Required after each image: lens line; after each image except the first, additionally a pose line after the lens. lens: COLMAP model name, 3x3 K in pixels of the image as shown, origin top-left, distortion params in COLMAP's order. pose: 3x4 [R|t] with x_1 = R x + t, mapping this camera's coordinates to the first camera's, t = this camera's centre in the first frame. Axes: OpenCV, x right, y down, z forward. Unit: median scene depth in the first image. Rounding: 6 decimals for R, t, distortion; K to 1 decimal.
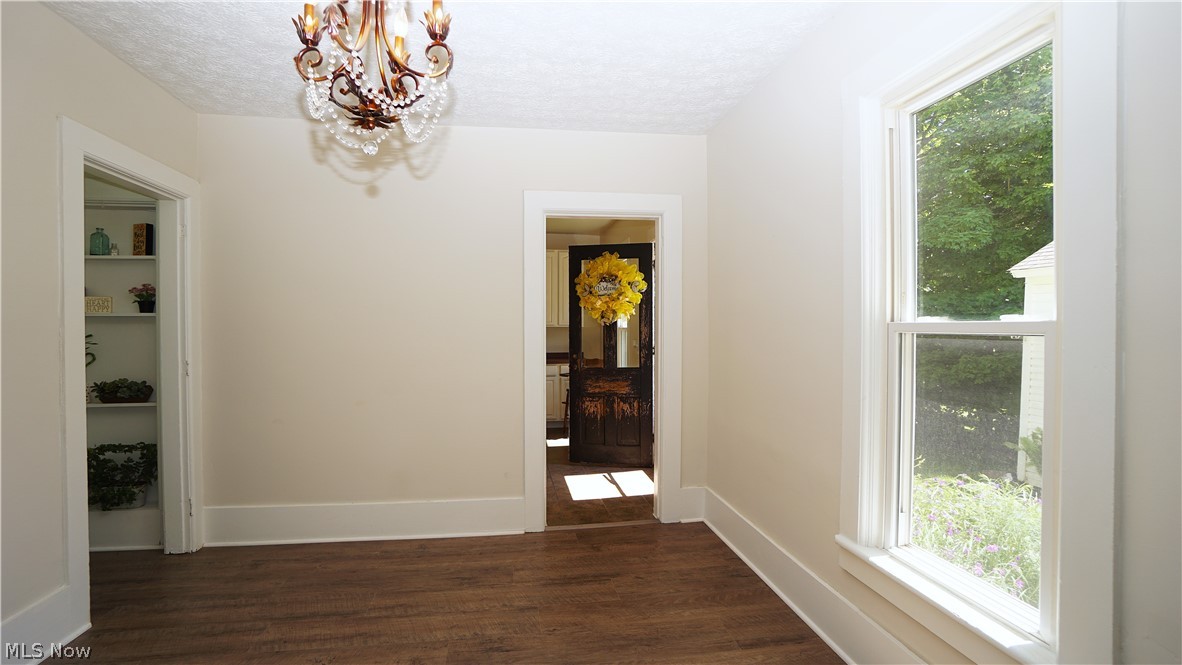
lens RADIAL K [[512.9, 0, 585.9], [0, 512.9, 332.3], [0, 0, 1]] dist [-0.017057, 0.002756]
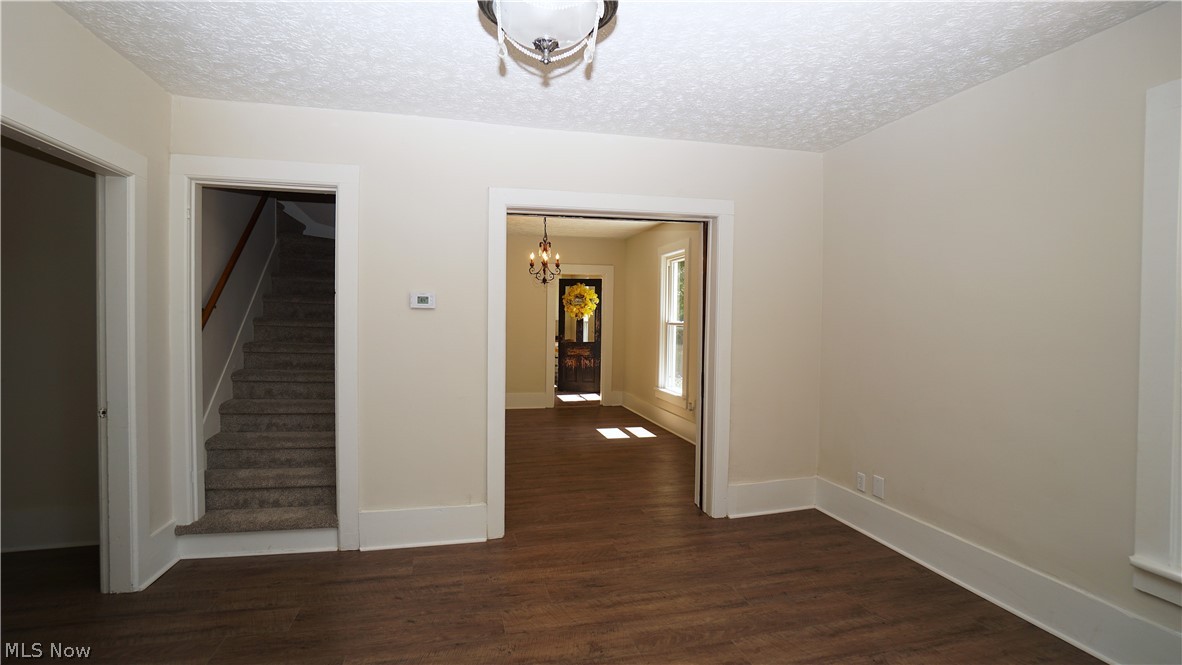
lens RADIAL K [[512.9, 0, 589.1], [0, 512.9, 329.6], [0, 0, 1]] dist [-0.017057, 0.002756]
pose [[0.995444, 0.011577, 0.094638, -0.103355], [-0.013255, 0.999766, 0.017121, -0.011996], [-0.094417, -0.018298, 0.995365, -0.955562]]
